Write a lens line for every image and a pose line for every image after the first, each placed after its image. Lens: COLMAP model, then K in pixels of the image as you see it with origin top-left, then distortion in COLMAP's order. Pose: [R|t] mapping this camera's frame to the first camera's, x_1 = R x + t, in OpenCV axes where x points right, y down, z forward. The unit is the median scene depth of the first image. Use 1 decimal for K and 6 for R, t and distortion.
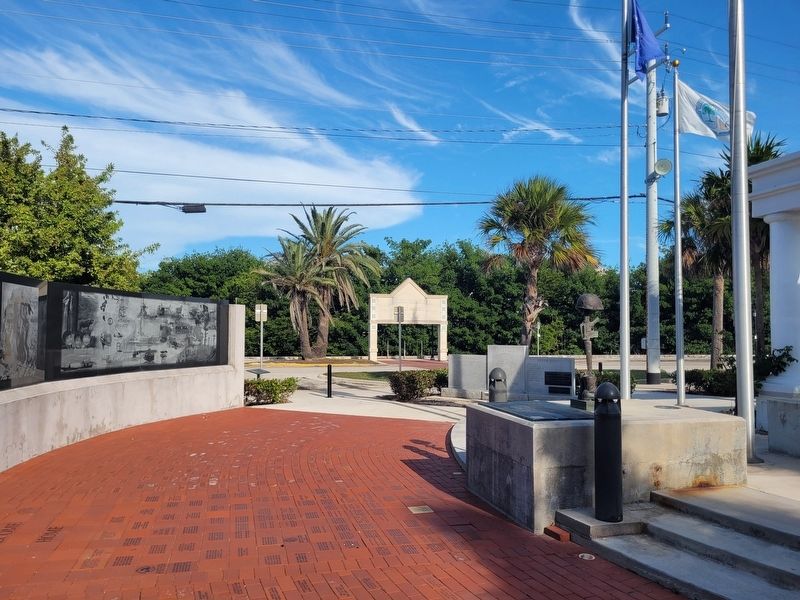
lens RADIAL K [[607.2, 0, 400.0], [0, 607.2, 300.0], [0, 0, 1]] dist [0.032665, -0.017527]
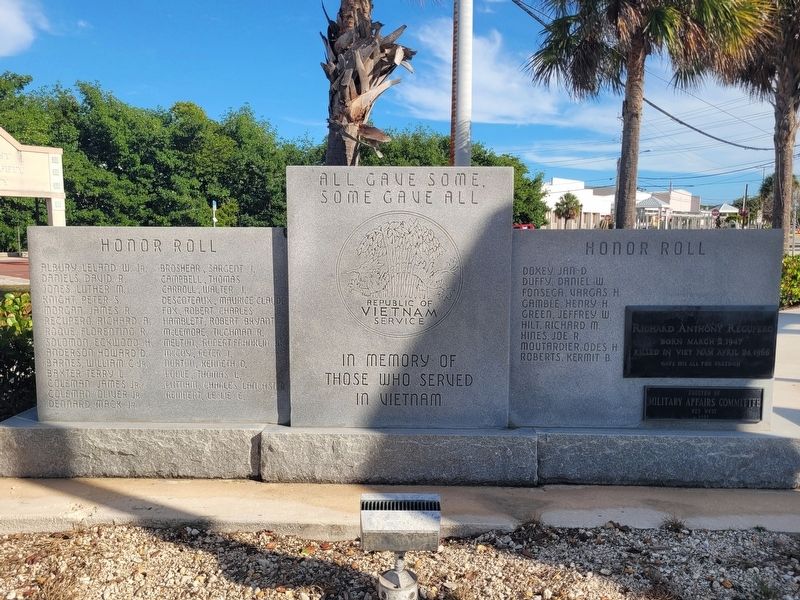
lens RADIAL K [[607.2, 0, 400.0], [0, 607.2, 300.0], [0, 0, 1]] dist [0.032665, -0.017527]
pose [[0.843876, -0.062505, 0.532884, 0.020804], [-0.030040, 0.986129, 0.163241, 0.021957], [-0.535696, -0.153763, 0.830293, 0.221948]]
